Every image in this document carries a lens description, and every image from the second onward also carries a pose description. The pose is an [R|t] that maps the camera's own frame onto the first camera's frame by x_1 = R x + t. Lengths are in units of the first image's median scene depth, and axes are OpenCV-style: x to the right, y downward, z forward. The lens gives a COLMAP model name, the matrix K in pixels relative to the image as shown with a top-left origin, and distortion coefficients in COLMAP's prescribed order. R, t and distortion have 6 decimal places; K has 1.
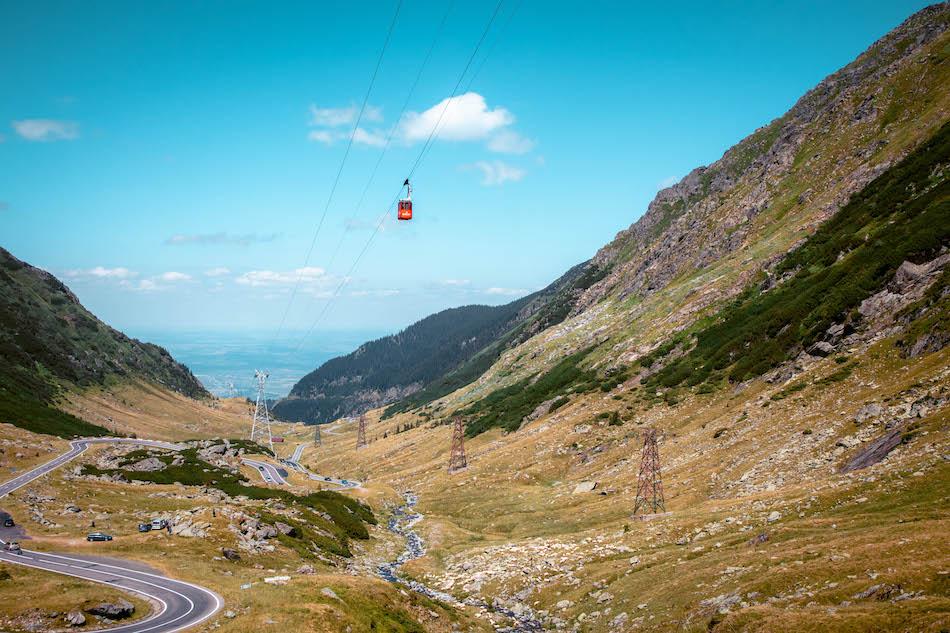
lens RADIAL K [[992.4, 0, 495.5], [0, 992.4, 317.5], [0, 0, 1]] dist [-0.040738, 0.119373]
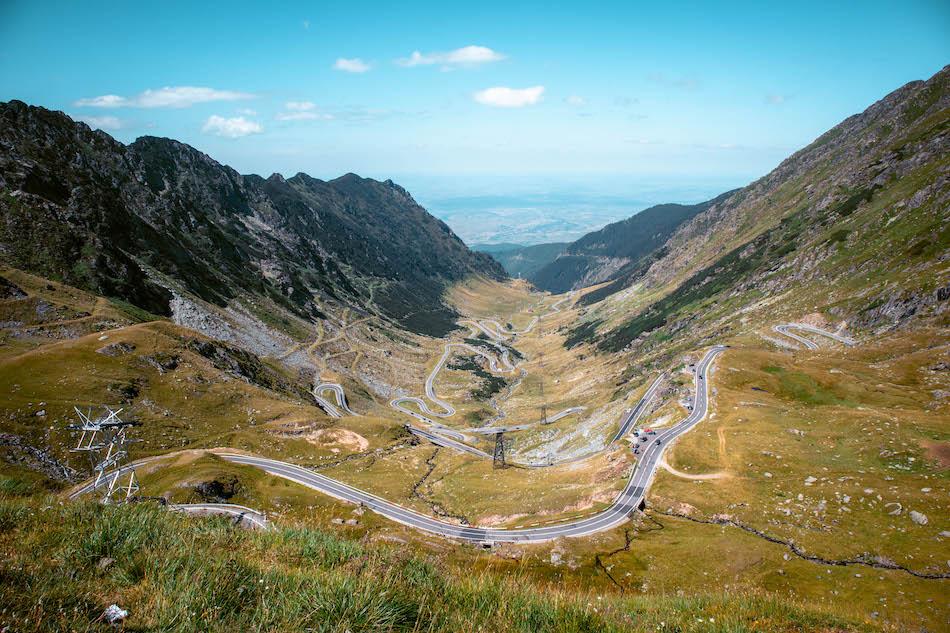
lens RADIAL K [[670.9, 0, 486.1], [0, 670.9, 317.5], [0, 0, 1]] dist [-0.122029, 0.085264]
pose [[0.934990, 0.073465, -0.346981, 0.214576], [0.007527, 0.973982, 0.226499, -0.203635], [0.354593, -0.214386, 0.910111, -0.450644]]
